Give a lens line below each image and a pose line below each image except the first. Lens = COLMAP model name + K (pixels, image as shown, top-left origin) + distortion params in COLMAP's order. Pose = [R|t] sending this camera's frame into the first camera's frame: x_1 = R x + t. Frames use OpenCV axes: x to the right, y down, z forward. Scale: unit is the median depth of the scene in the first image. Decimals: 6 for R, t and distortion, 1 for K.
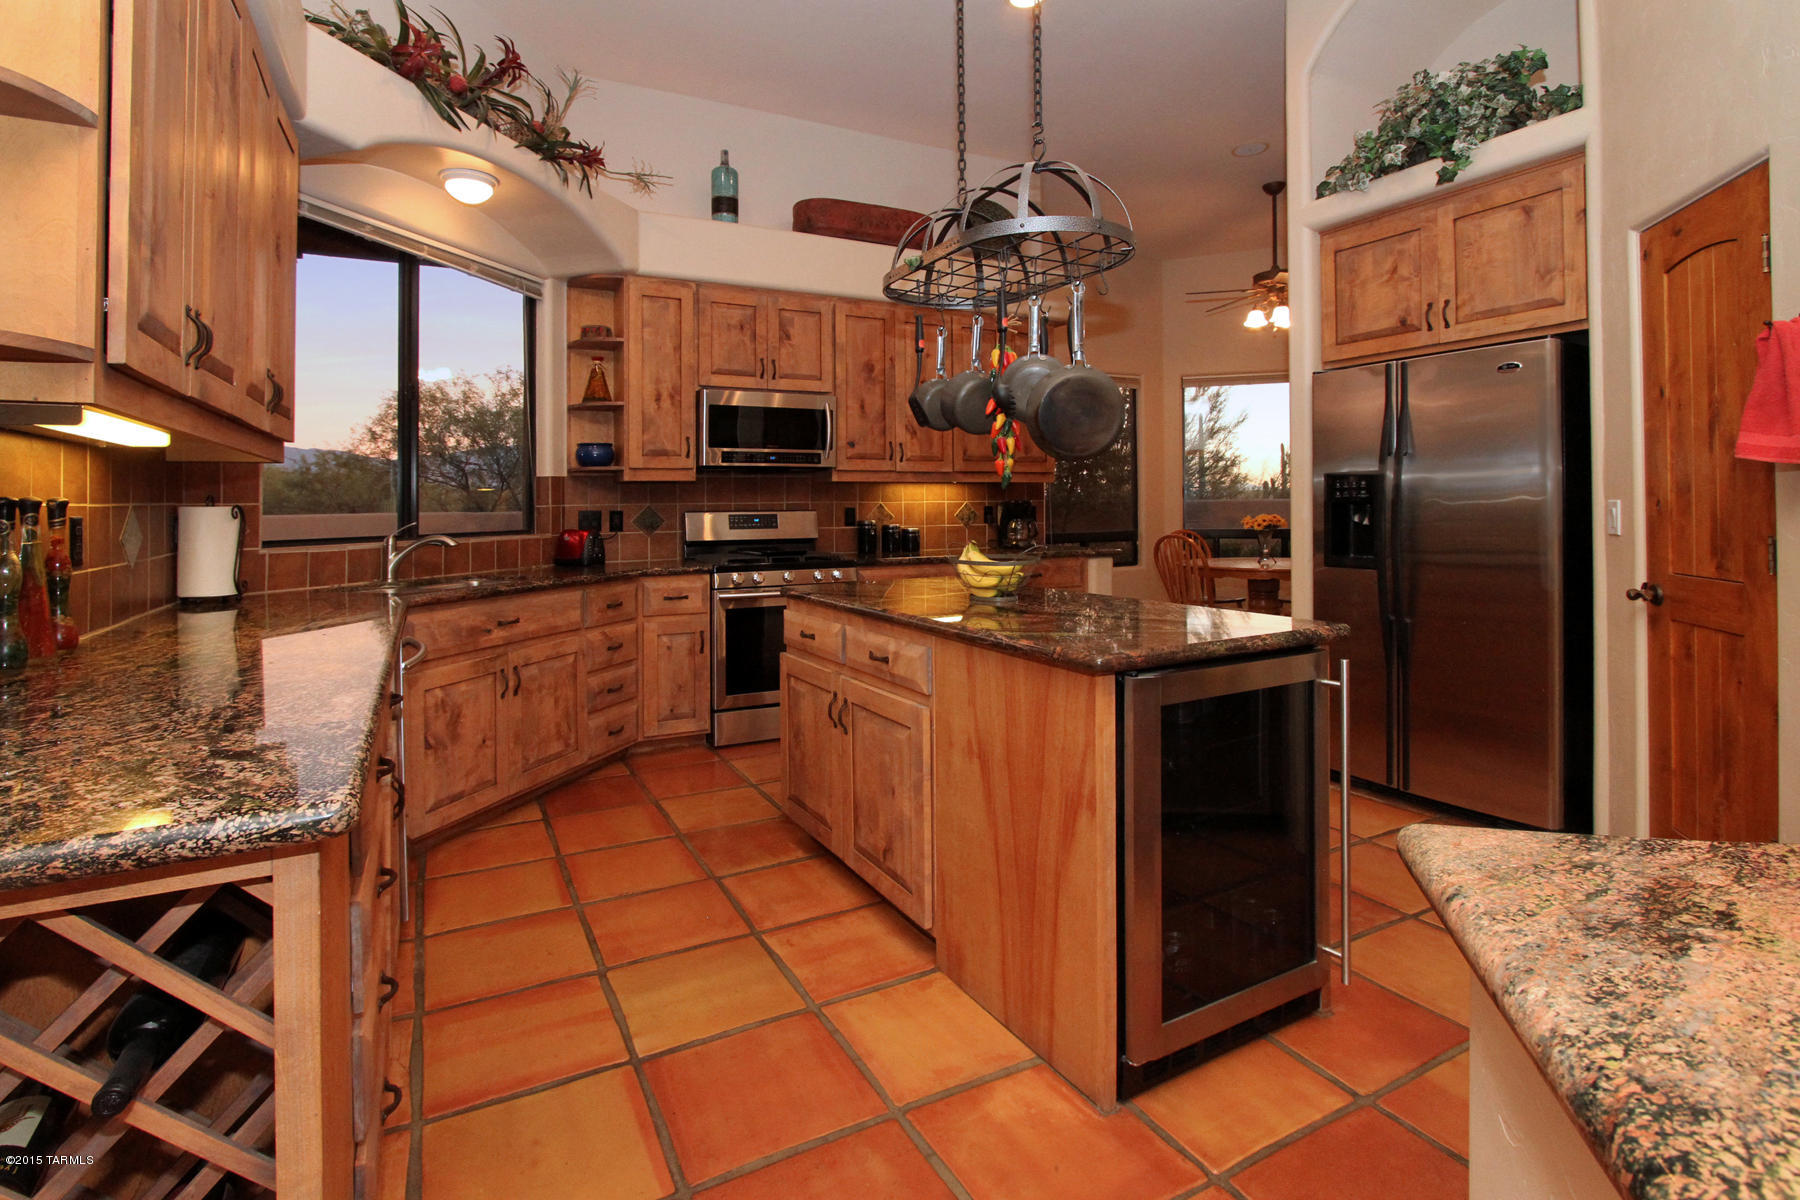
lens RADIAL K [[849.5, 0, 886.7], [0, 849.5, 492.9], [0, 0, 1]] dist [-0.003433, 0.000162]
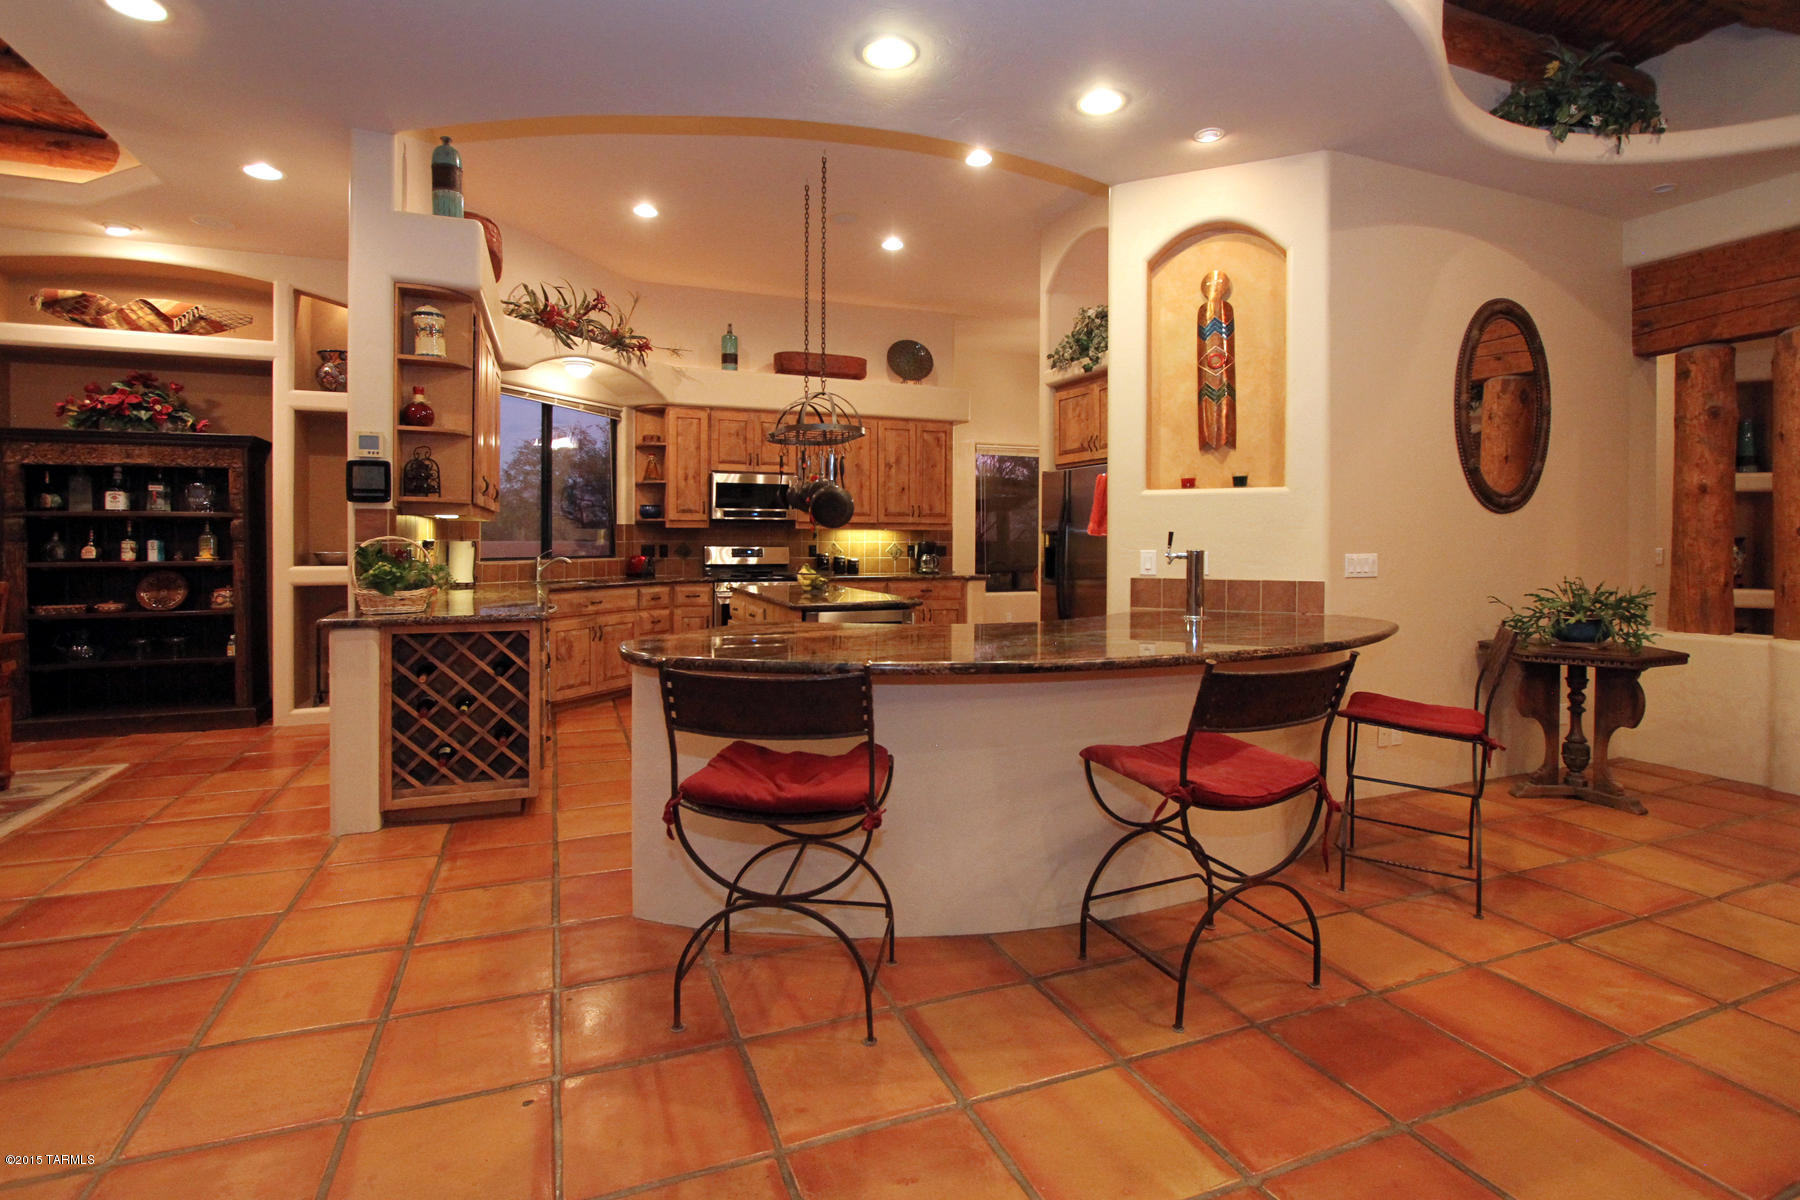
lens RADIAL K [[849.5, 0, 888.9], [0, 849.5, 548.8], [0, 0, 1]] dist [-0.003433, 0.000162]
pose [[0.993339, 0.015957, -0.114119, 0.327377], [-0.012965, 0.999554, 0.026905, -0.023061], [0.114498, -0.025246, 0.993103, -0.634467]]
